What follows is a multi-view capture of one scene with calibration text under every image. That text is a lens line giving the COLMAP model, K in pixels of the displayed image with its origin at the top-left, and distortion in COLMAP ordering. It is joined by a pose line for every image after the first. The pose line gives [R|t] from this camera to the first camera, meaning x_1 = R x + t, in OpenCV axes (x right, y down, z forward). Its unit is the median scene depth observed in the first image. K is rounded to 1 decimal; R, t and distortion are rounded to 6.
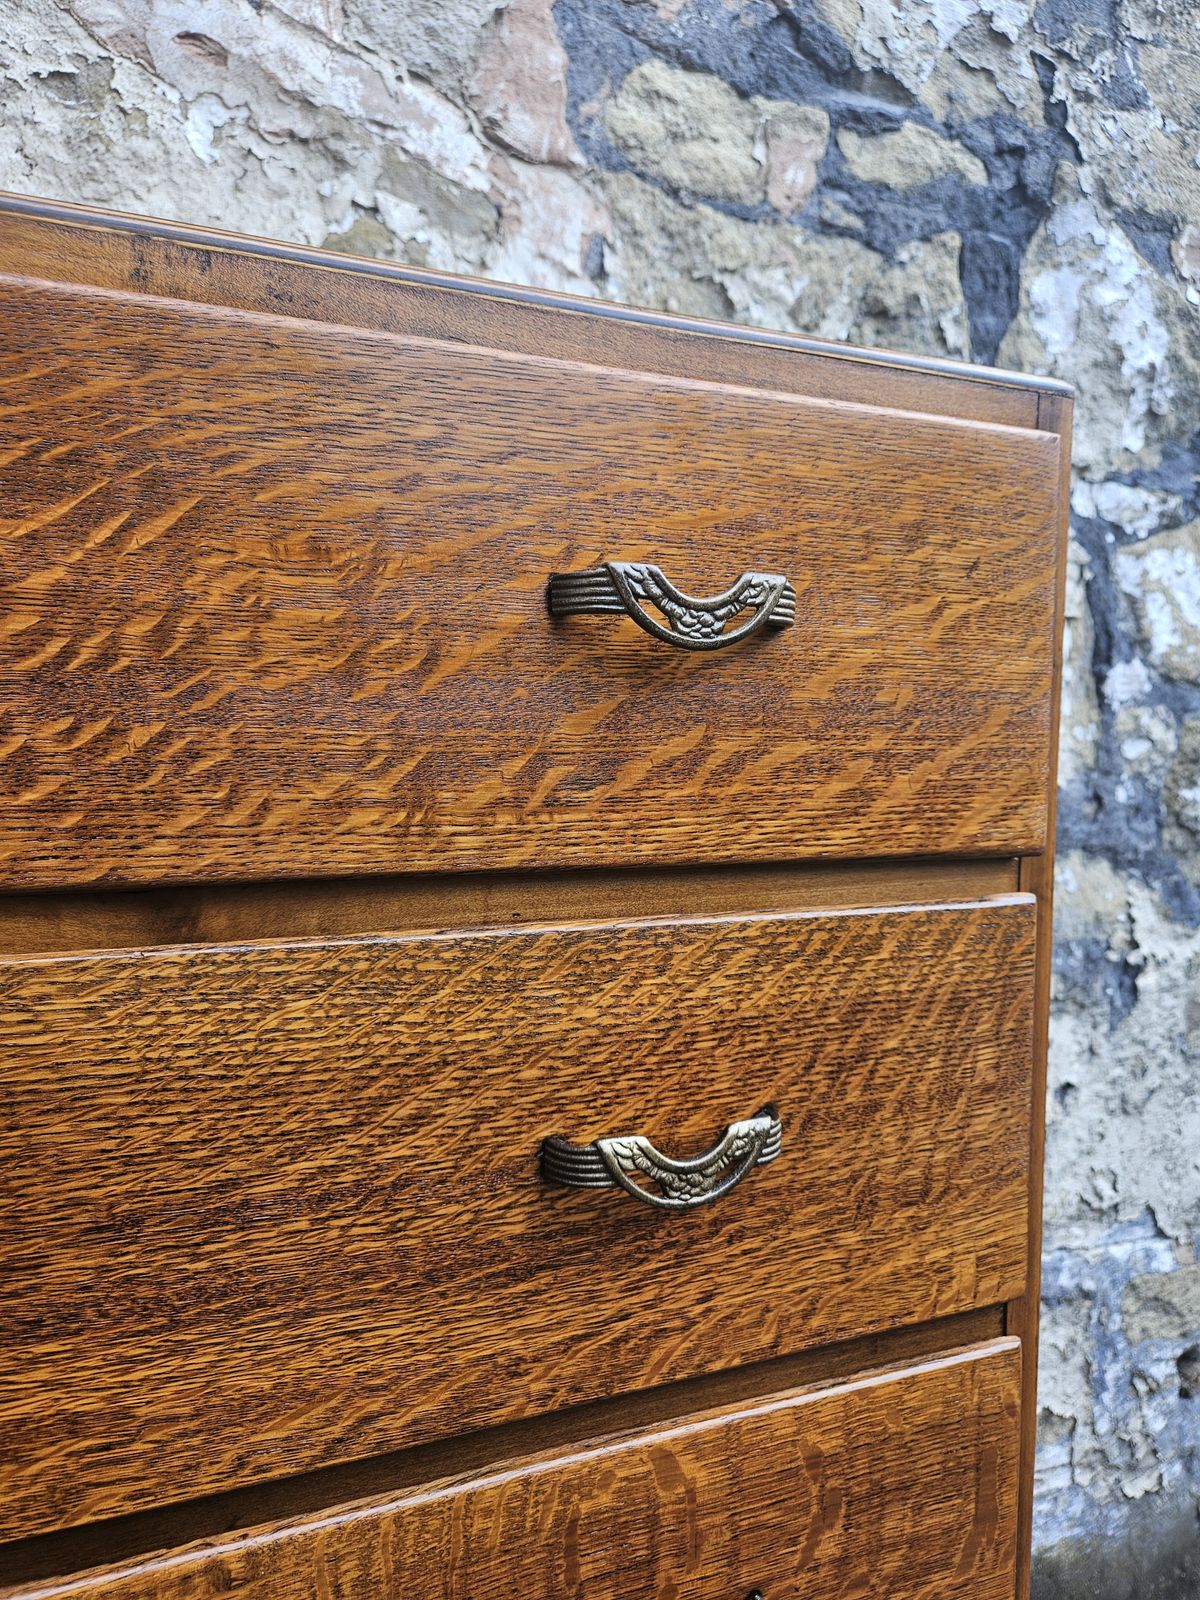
lens RADIAL K [[1095.4, 0, 600.6], [0, 1095.4, 805.8], [0, 0, 1]] dist [0.045144, -0.042647]
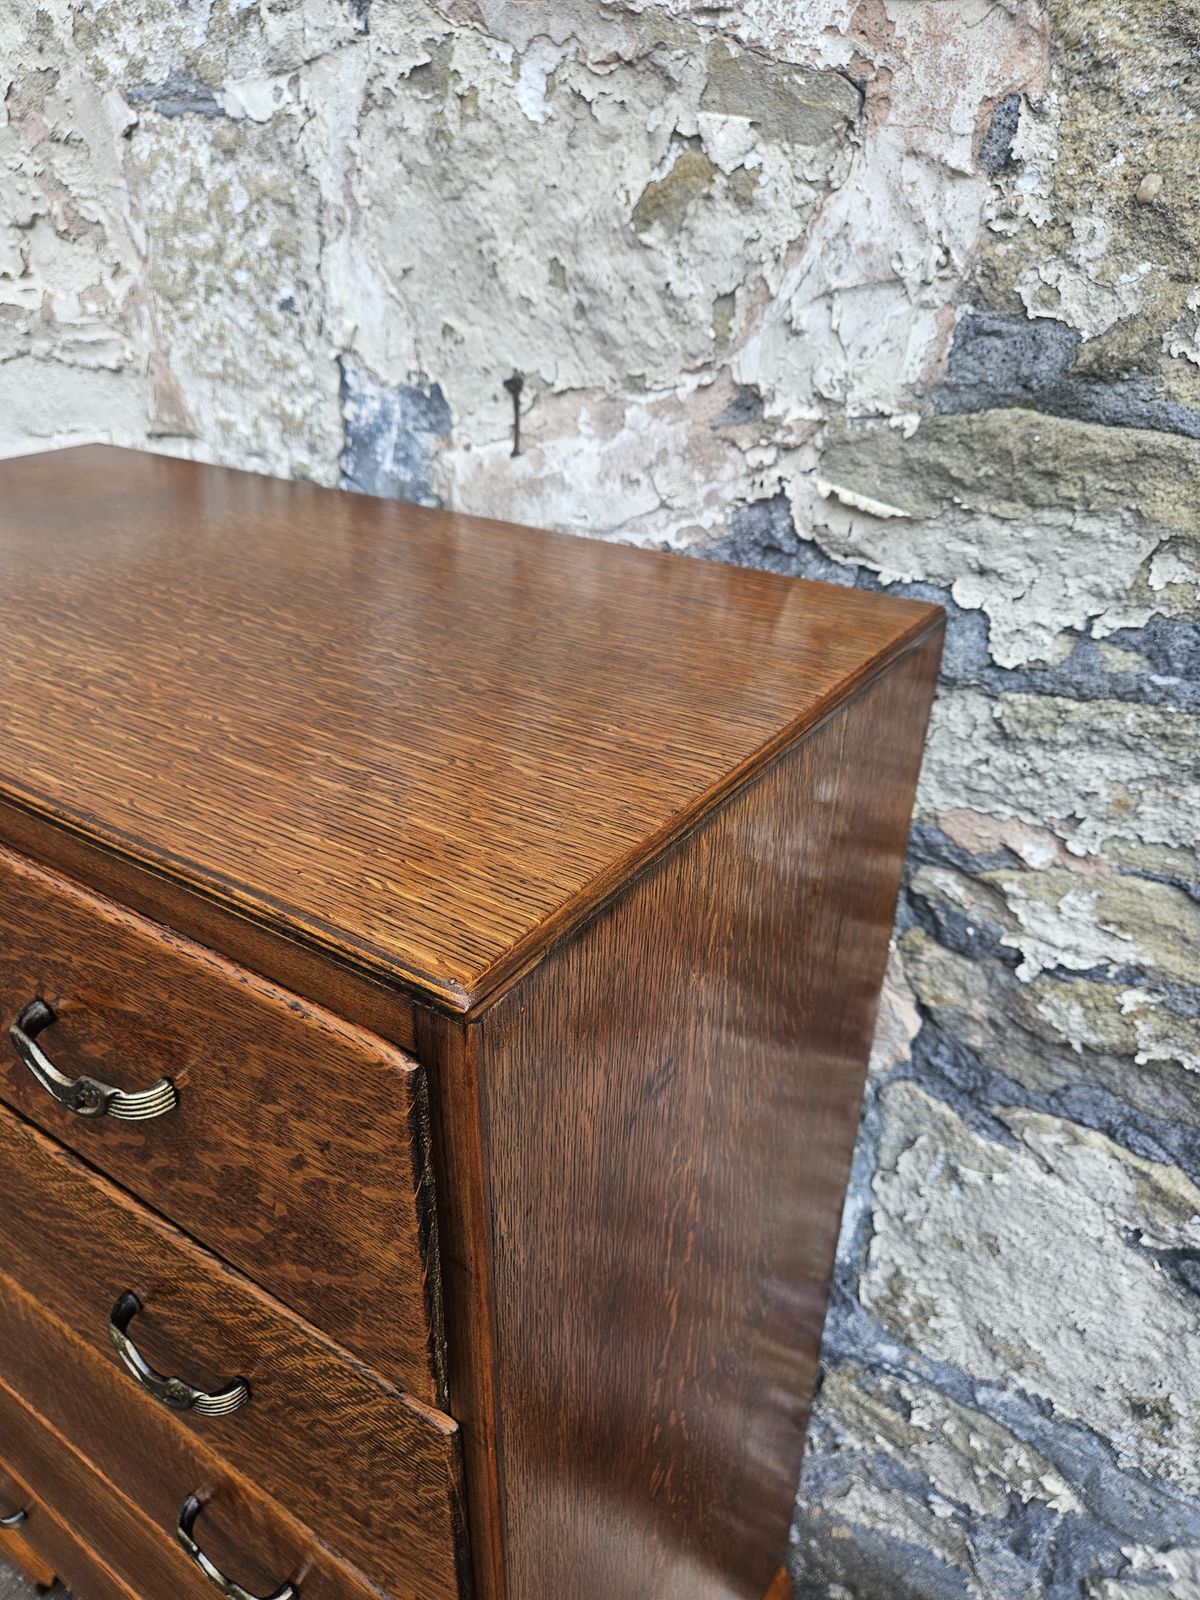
lens RADIAL K [[1093.0, 0, 586.1], [0, 1093.0, 812.0], [0, 0, 1]] dist [0.044871, -0.041773]
pose [[0.545487, 0.403452, -0.734622, 1.011486], [-0.046402, 0.889706, 0.454169, -0.880116], [0.836834, -0.213656, 0.504044, 0.807663]]
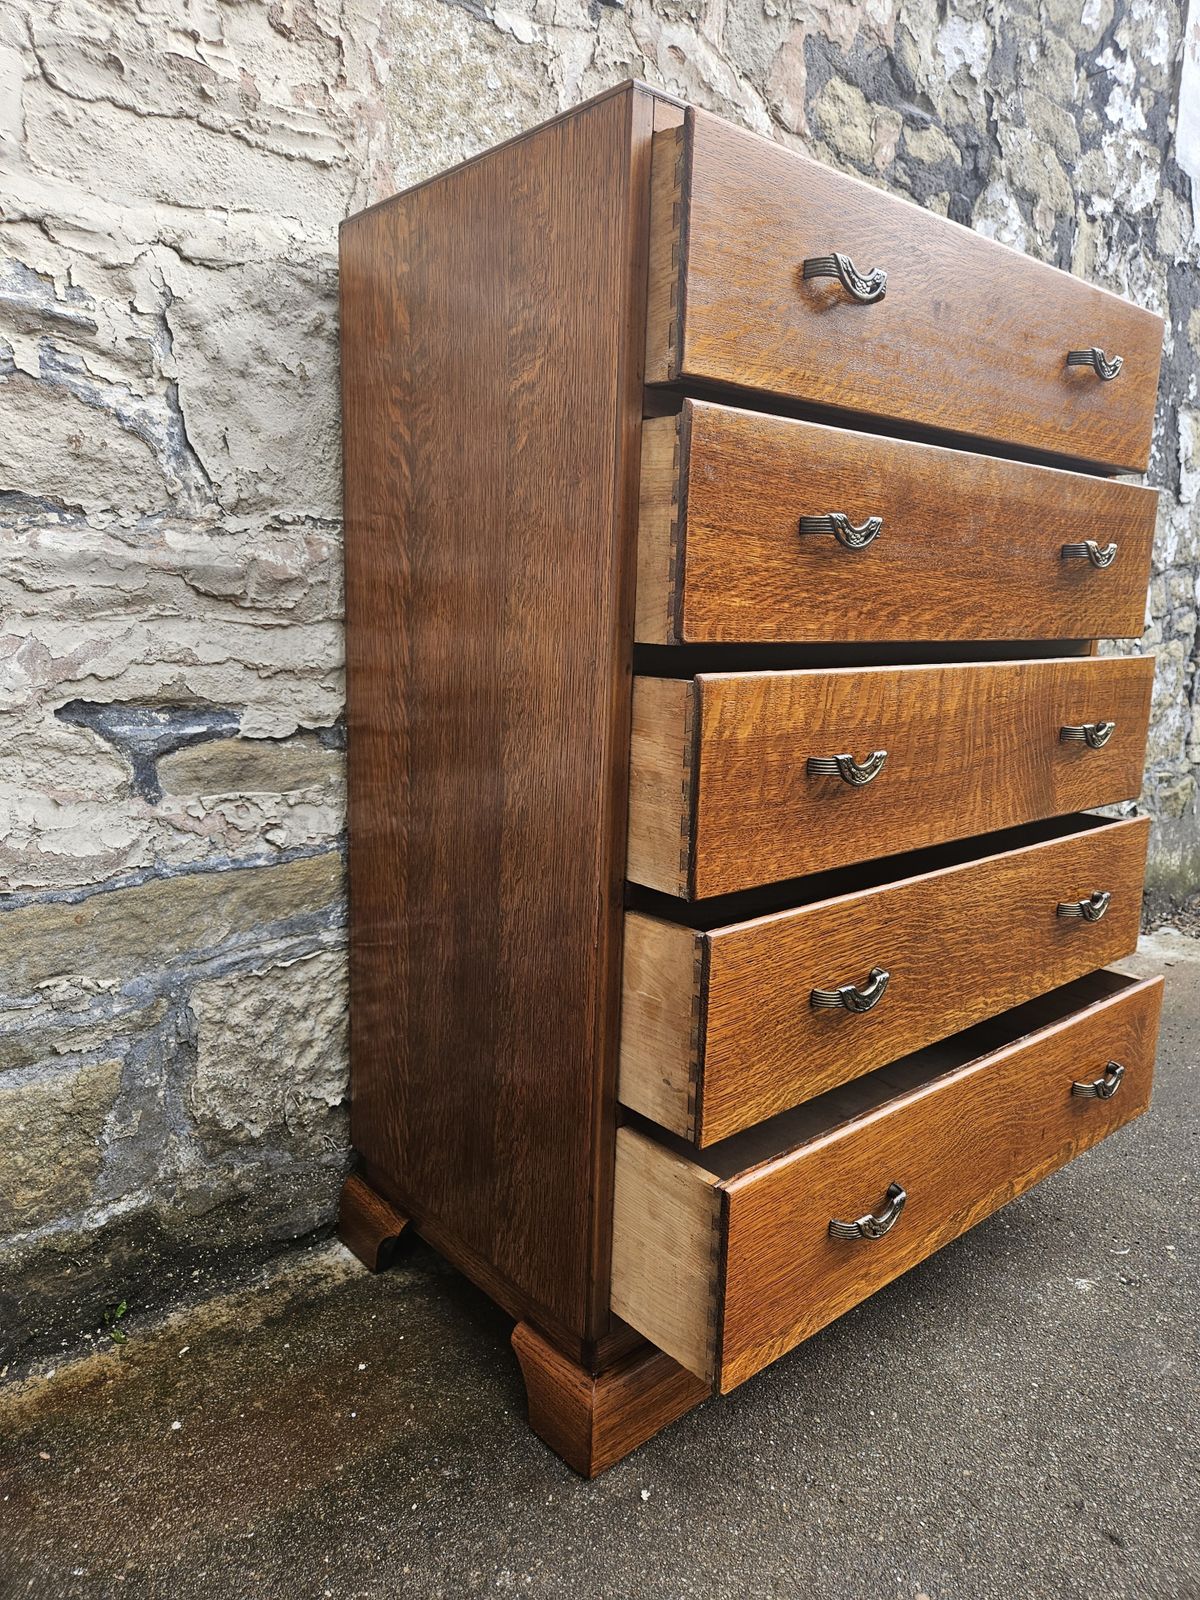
lens RADIAL K [[1079.3, 0, 609.6], [0, 1079.3, 783.7], [0, 0, 1]] dist [0.065906, -0.056953]
pose [[0.945107, -0.041047, 0.324174, -1.945477], [0.003234, 0.993205, 0.116331, 0.543924], [-0.326746, -0.108896, 0.938818, -1.430061]]
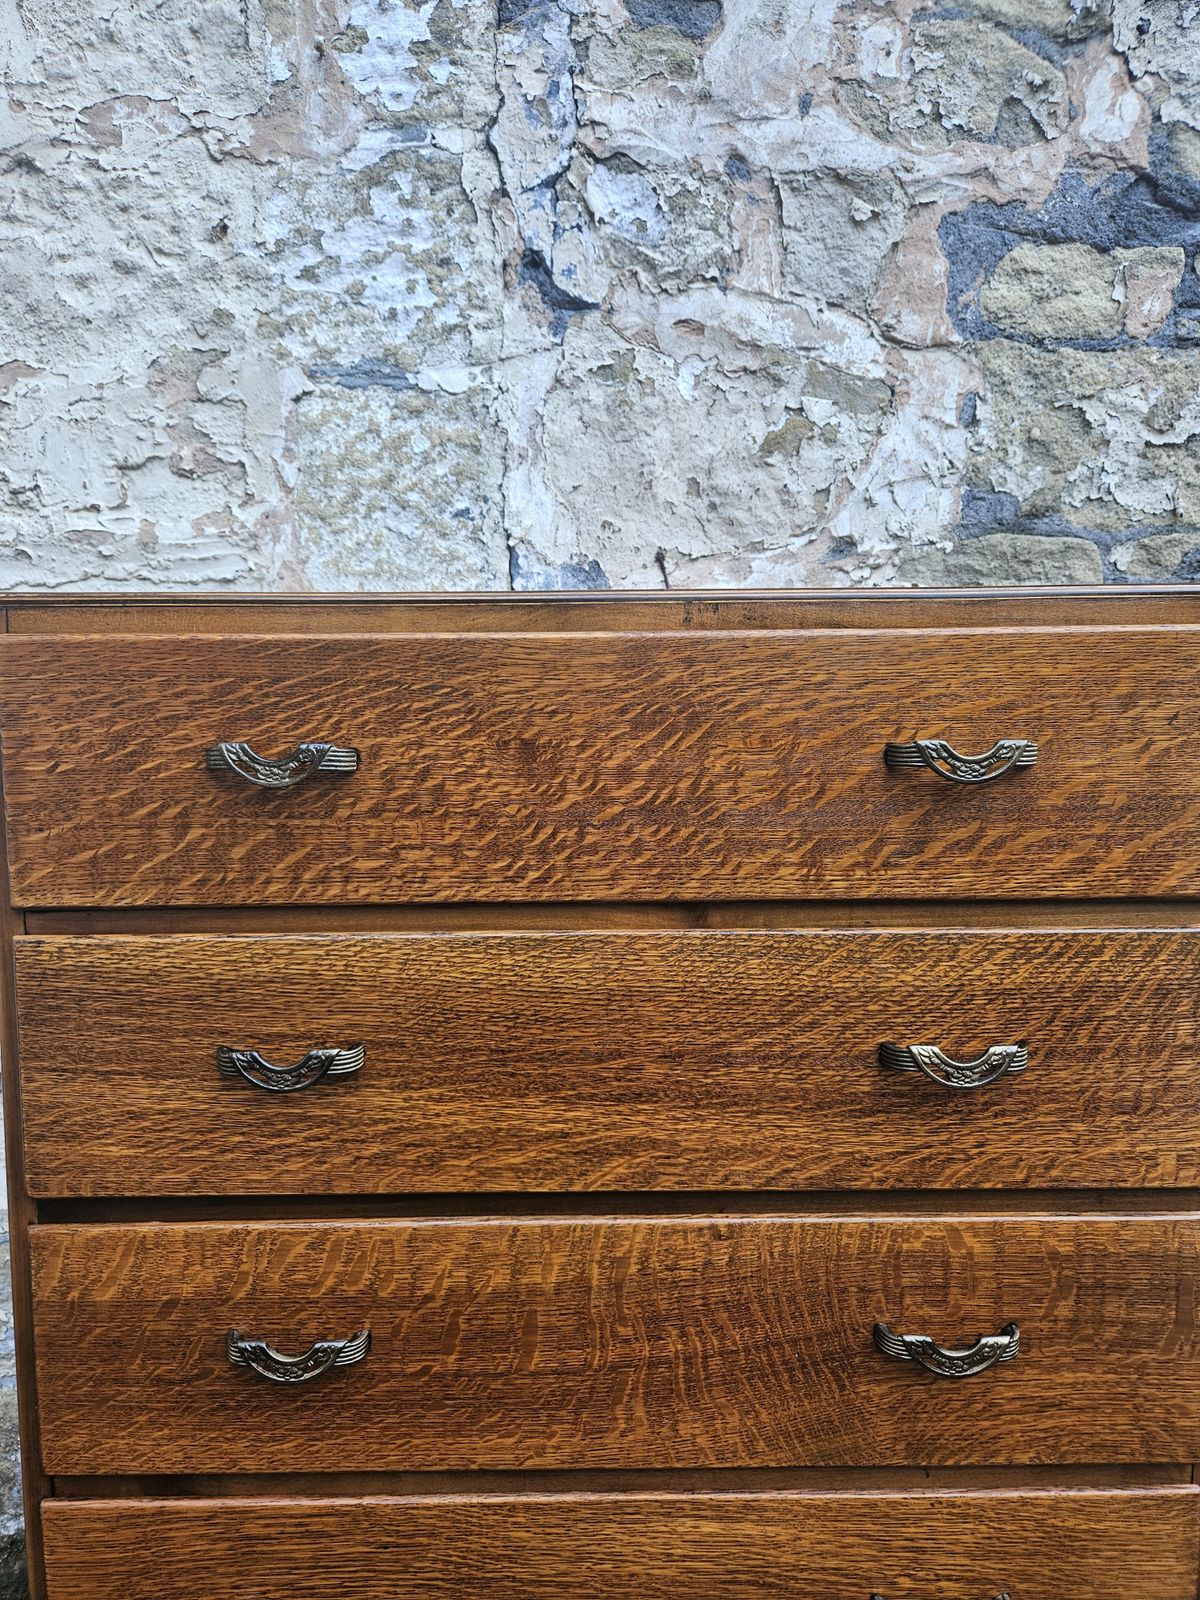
lens RADIAL K [[1079.9, 0, 593.7], [0, 1079.9, 804.2], [0, 0, 1]] dist [0.062583, -0.054668]
pose [[0.925638, 0.017076, -0.378026, 0.167167], [-0.004716, 0.999424, 0.033598, -0.144572], [0.378382, -0.029317, 0.925185, -0.785943]]
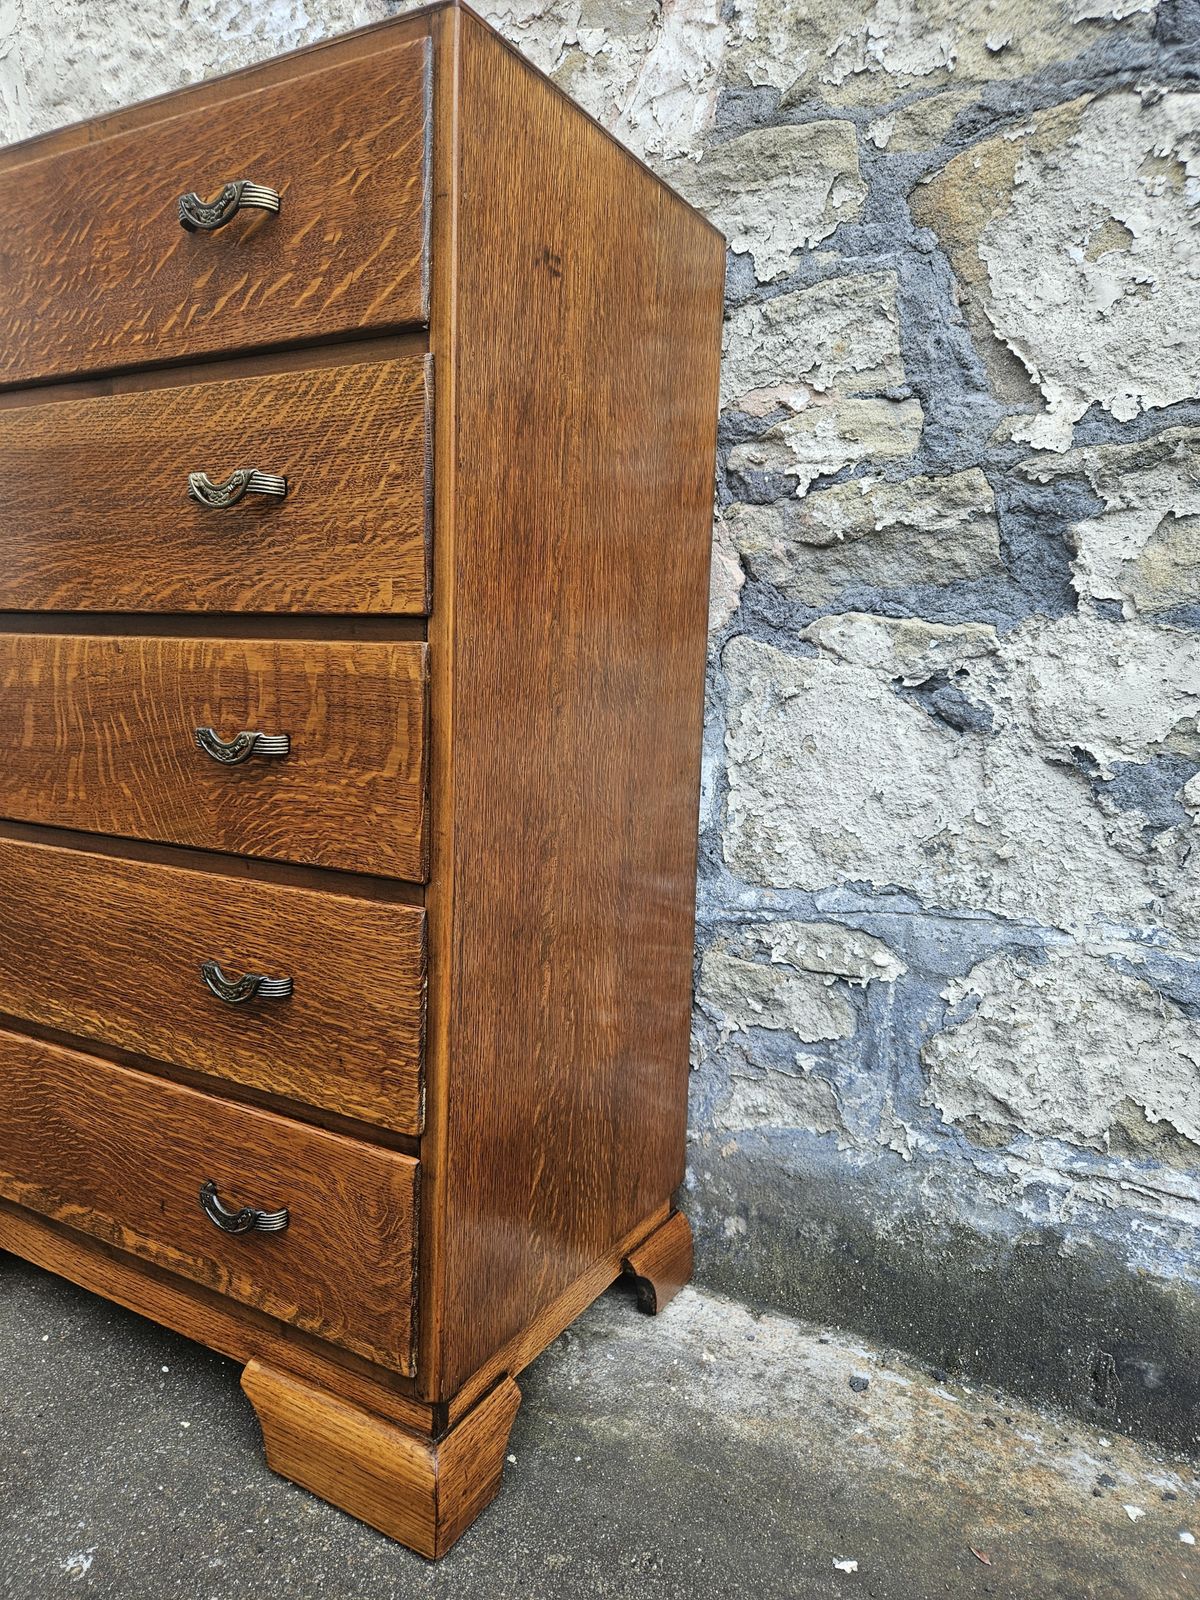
lens RADIAL K [[1076.5, 0, 601.9], [0, 1076.5, 806.1], [0, 0, 1]] dist [0.066655, -0.055854]
pose [[0.611607, 0.112607, -0.783107, 2.014075], [-0.068666, 0.993639, 0.089252, 0.625032], [0.788177, -0.000814, 0.615449, 0.253335]]
